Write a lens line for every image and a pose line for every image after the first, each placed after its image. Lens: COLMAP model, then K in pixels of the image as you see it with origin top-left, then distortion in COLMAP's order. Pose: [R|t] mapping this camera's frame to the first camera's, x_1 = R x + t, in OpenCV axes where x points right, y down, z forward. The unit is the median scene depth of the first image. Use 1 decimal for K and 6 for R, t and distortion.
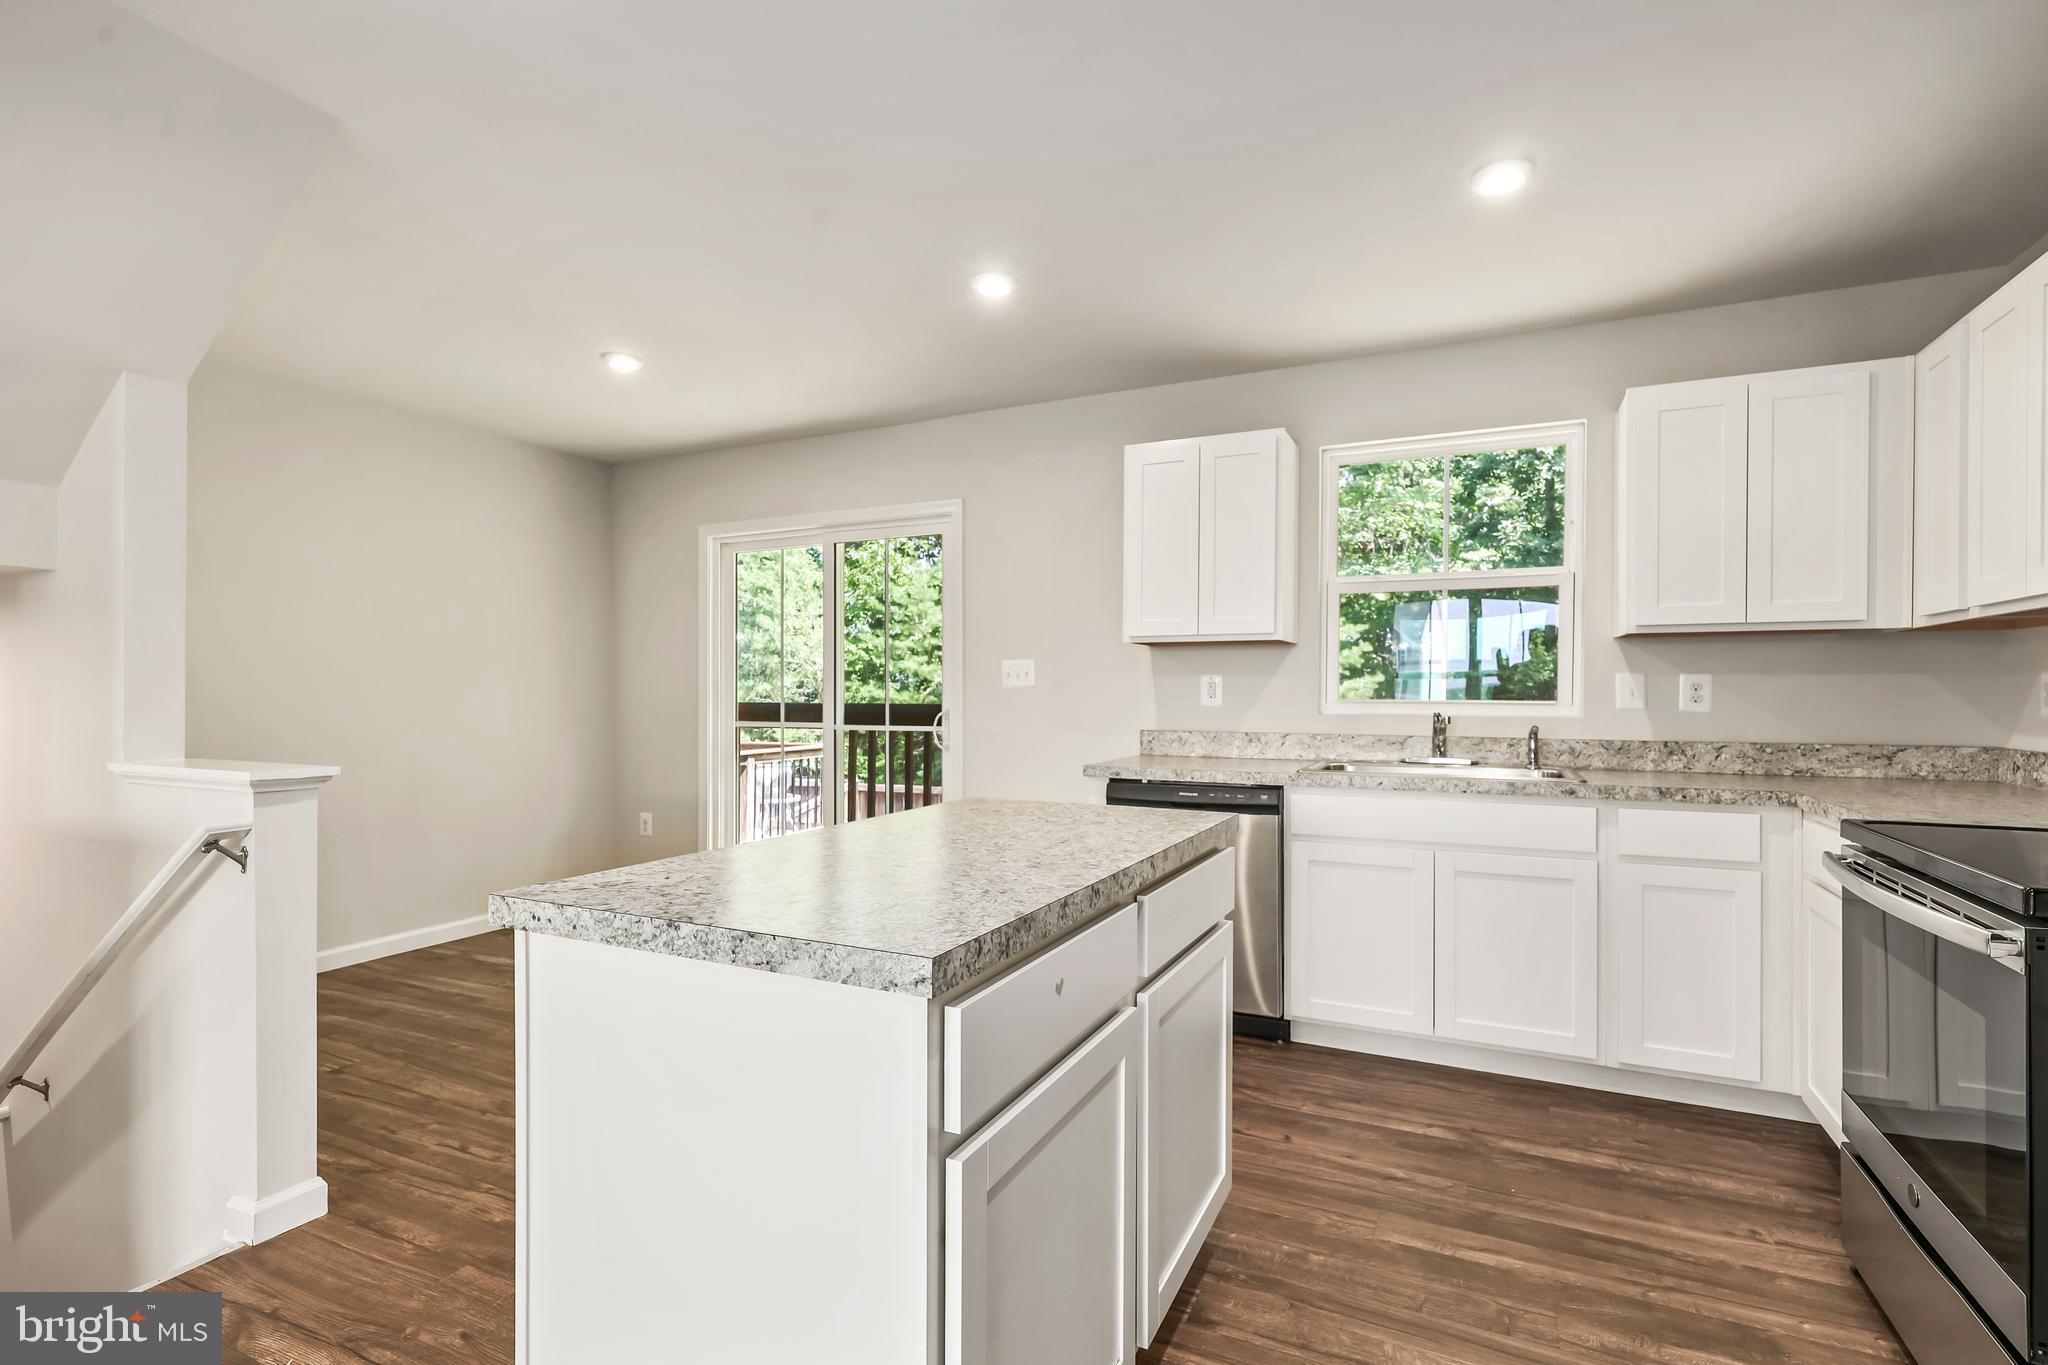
lens RADIAL K [[964.4, 0, 1029.1], [0, 964.4, 725.5], [0, 0, 1]] dist [0.003479, -0.000160]
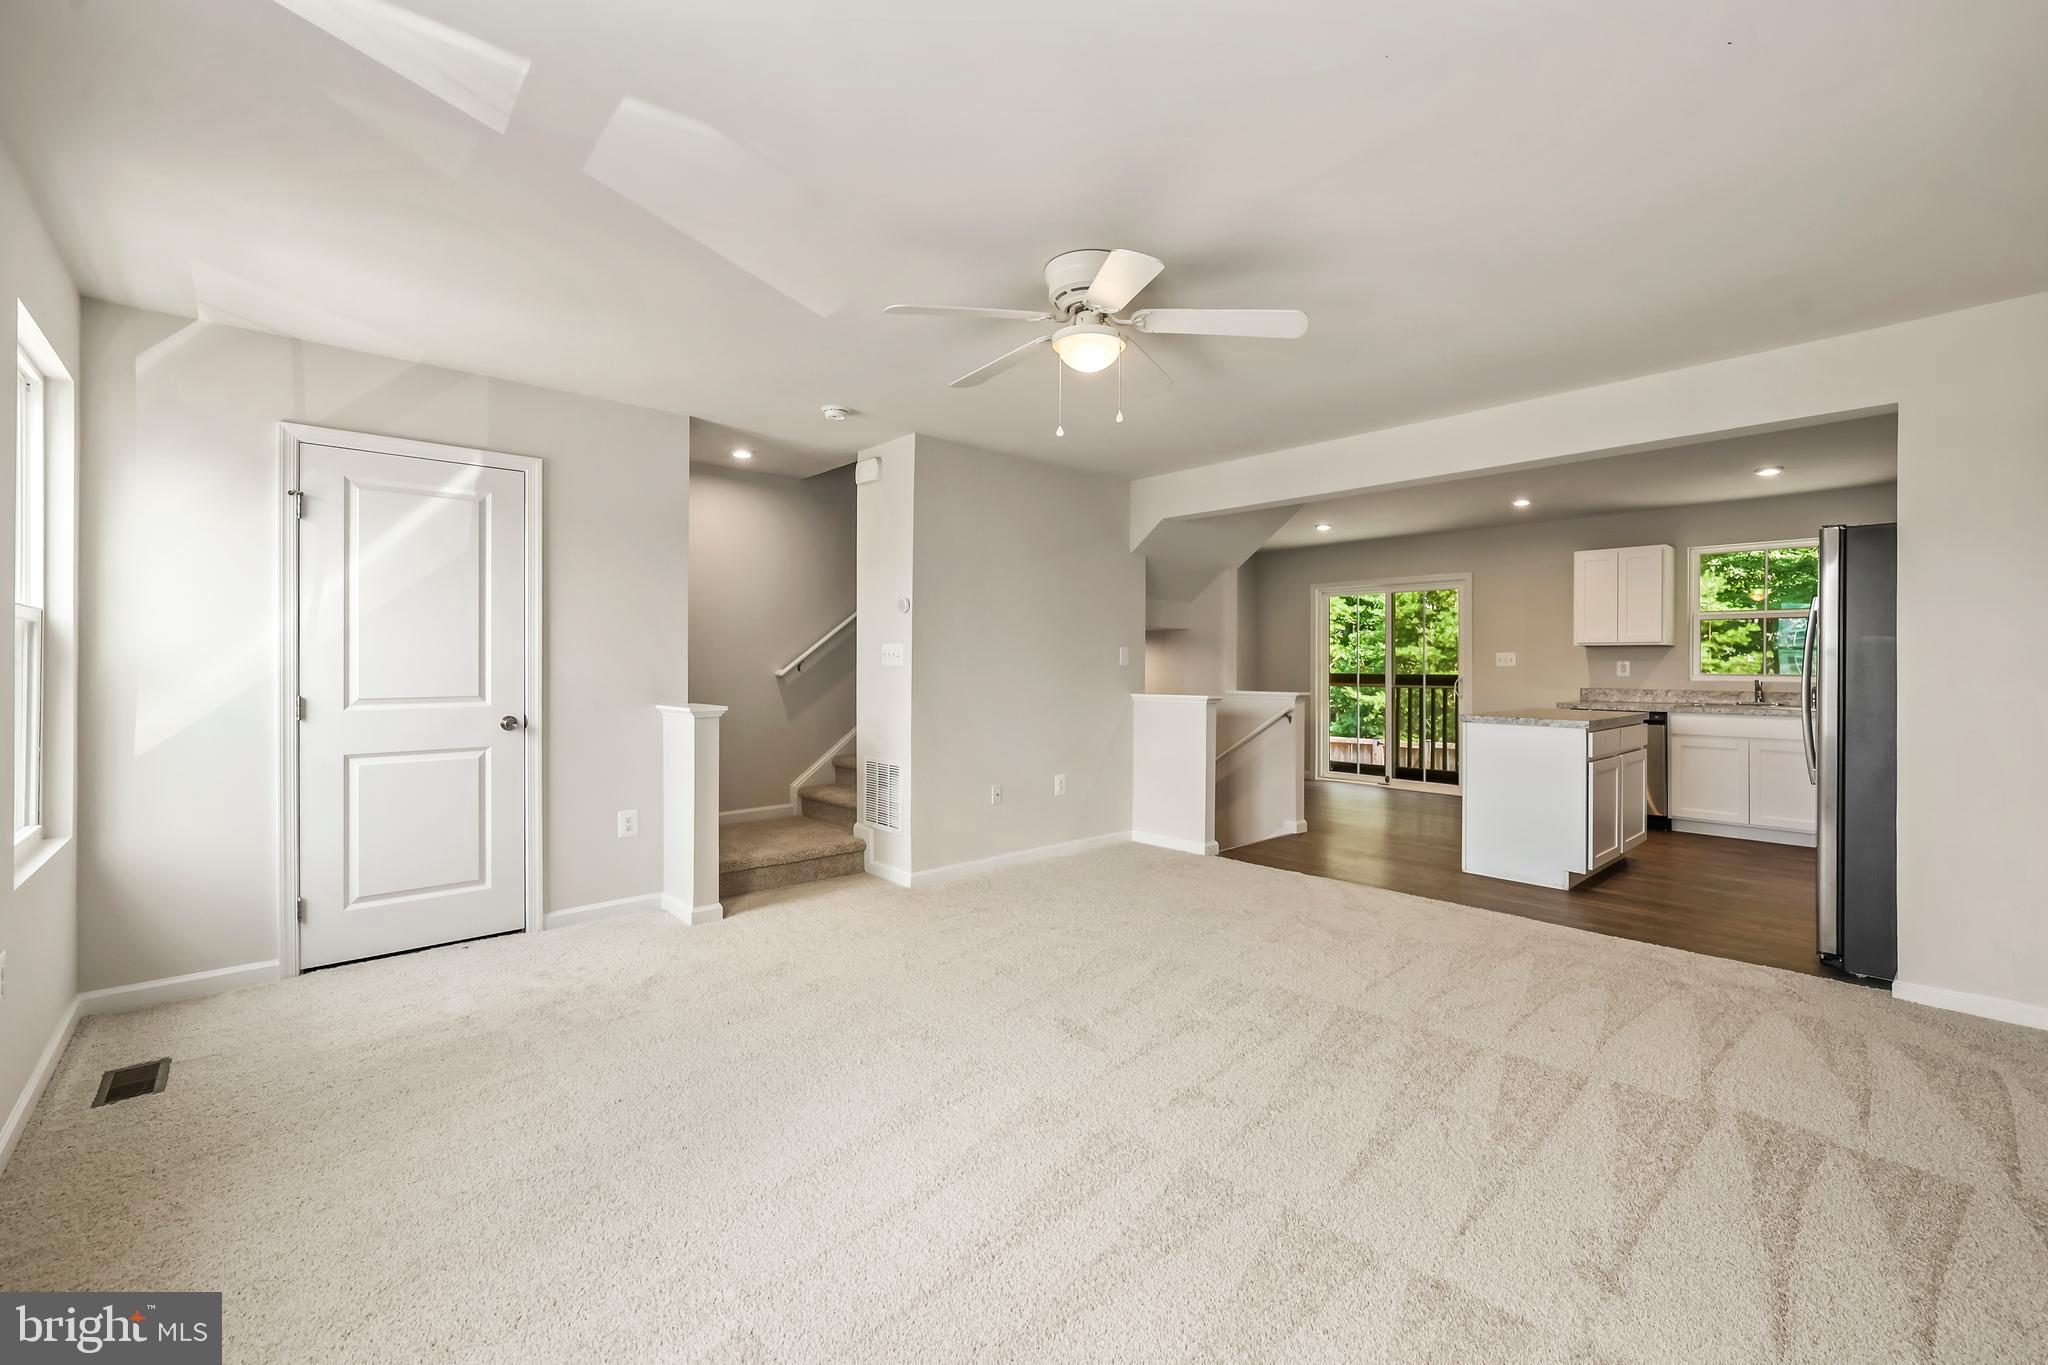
lens RADIAL K [[853.0, 0, 1044.8], [0, 853.0, 672.1], [0, 0, 1]] dist [0.003540, 0.000447]
pose [[0.933064, 0.003221, -0.359695, -0.326772], [-0.013394, 0.999578, -0.025794, 0.036304], [0.359460, 0.028885, 0.932713, -1.208232]]
